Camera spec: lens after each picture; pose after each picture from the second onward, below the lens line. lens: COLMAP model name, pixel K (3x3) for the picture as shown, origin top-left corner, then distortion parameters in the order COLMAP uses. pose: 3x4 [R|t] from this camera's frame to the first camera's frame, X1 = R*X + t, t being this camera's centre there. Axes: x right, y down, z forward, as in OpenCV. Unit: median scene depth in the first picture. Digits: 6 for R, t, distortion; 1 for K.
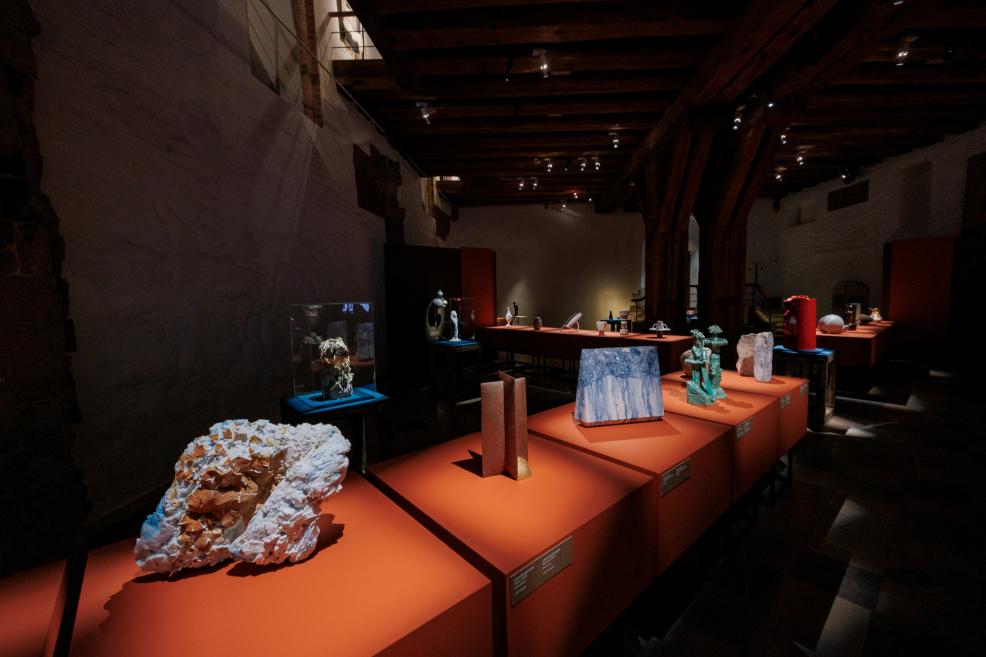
lens RADIAL K [[398.9, 0, 501.3], [0, 398.9, 318.6], [0, 0, 1]] dist [-0.007059, -0.000065]
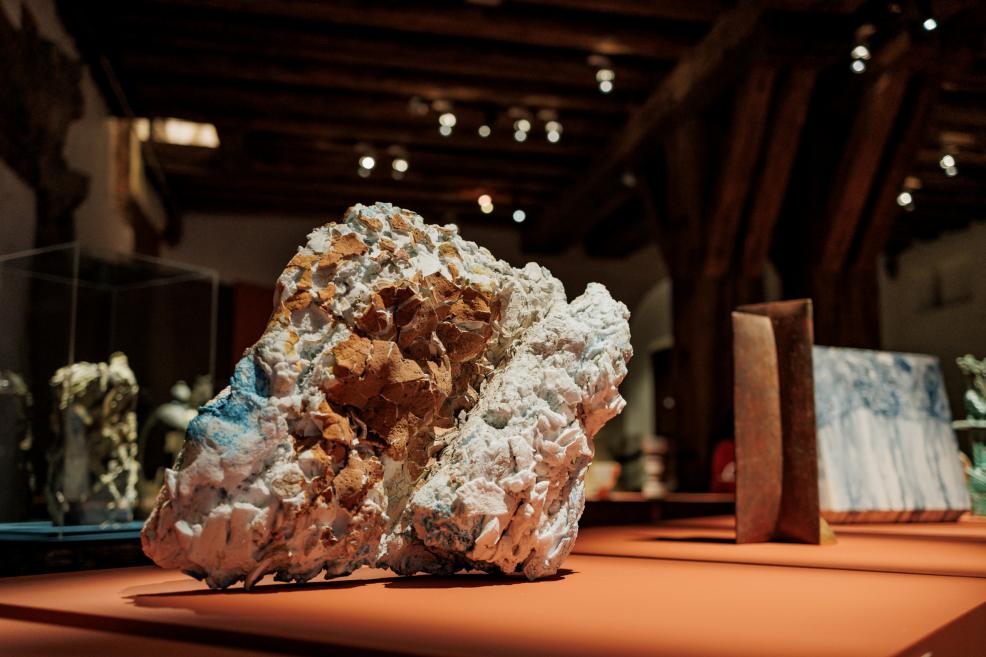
lens RADIAL K [[1023.2, 0, 493.0], [0, 1023.2, 328.5], [0, 0, 1]] dist [0.007384, 0.001026]
pose [[0.965949, 0.056914, 0.252397, -0.308035], [-0.001602, 0.976803, -0.214133, 0.221482], [-0.258729, 0.206437, 0.943633, 0.012617]]
